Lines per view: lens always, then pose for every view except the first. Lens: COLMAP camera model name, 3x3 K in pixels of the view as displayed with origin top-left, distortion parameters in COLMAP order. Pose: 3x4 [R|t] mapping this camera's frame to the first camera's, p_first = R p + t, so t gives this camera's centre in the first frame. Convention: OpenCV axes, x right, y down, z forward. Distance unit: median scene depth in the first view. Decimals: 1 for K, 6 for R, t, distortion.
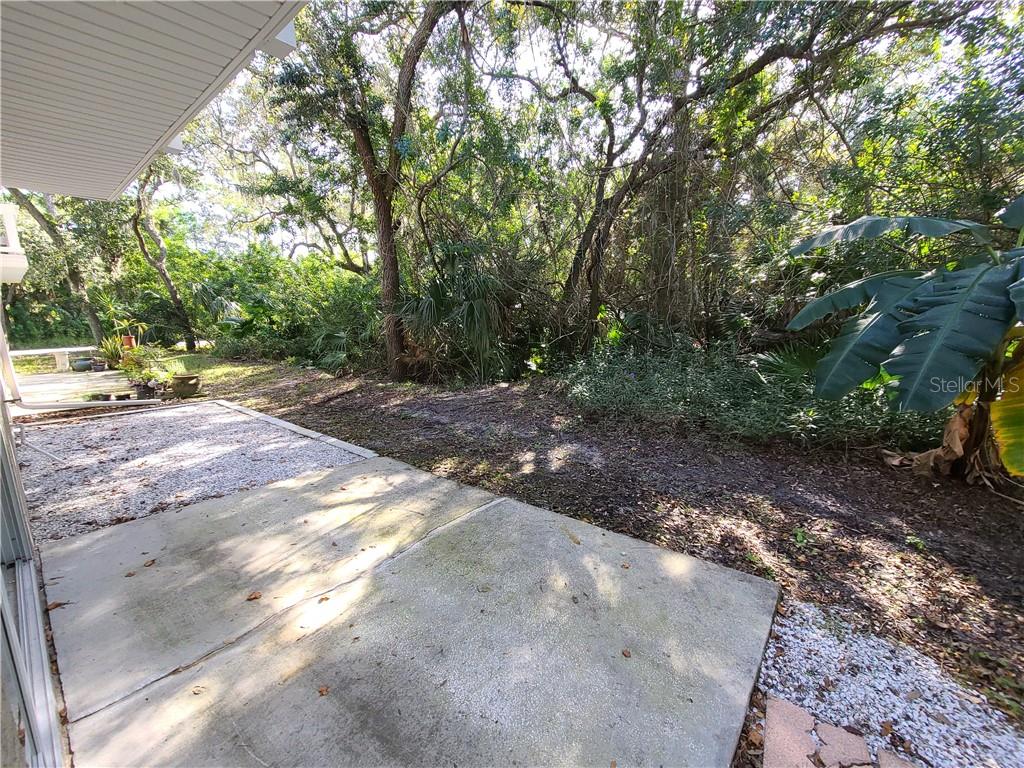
lens RADIAL K [[421.7, 0, 511.4], [0, 421.7, 385.9], [0, 0, 1]] dist [-0.000530, -0.000304]
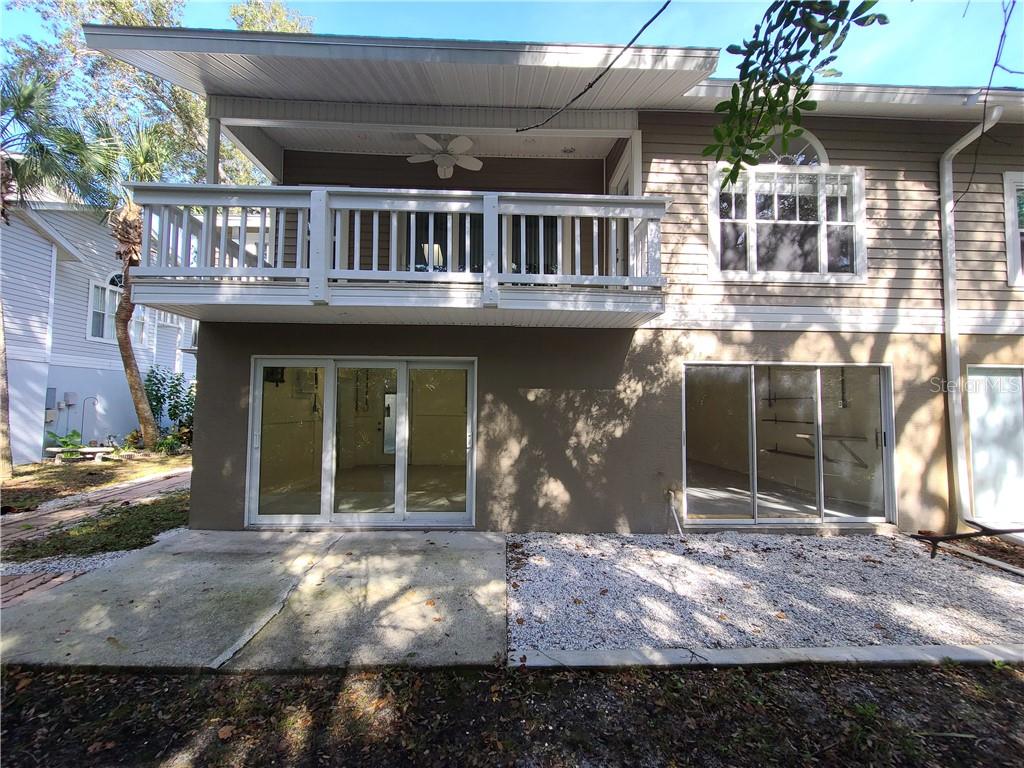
lens RADIAL K [[421.7, 0, 512.9], [0, 421.7, 386.1], [0, 0, 1]] dist [-0.000530, -0.000304]
pose [[-0.747922, -0.021827, -0.663428, 0.098336], [-0.107398, 0.990270, 0.088496, -0.370277], [0.655041, 0.137439, -0.742989, 1.981909]]
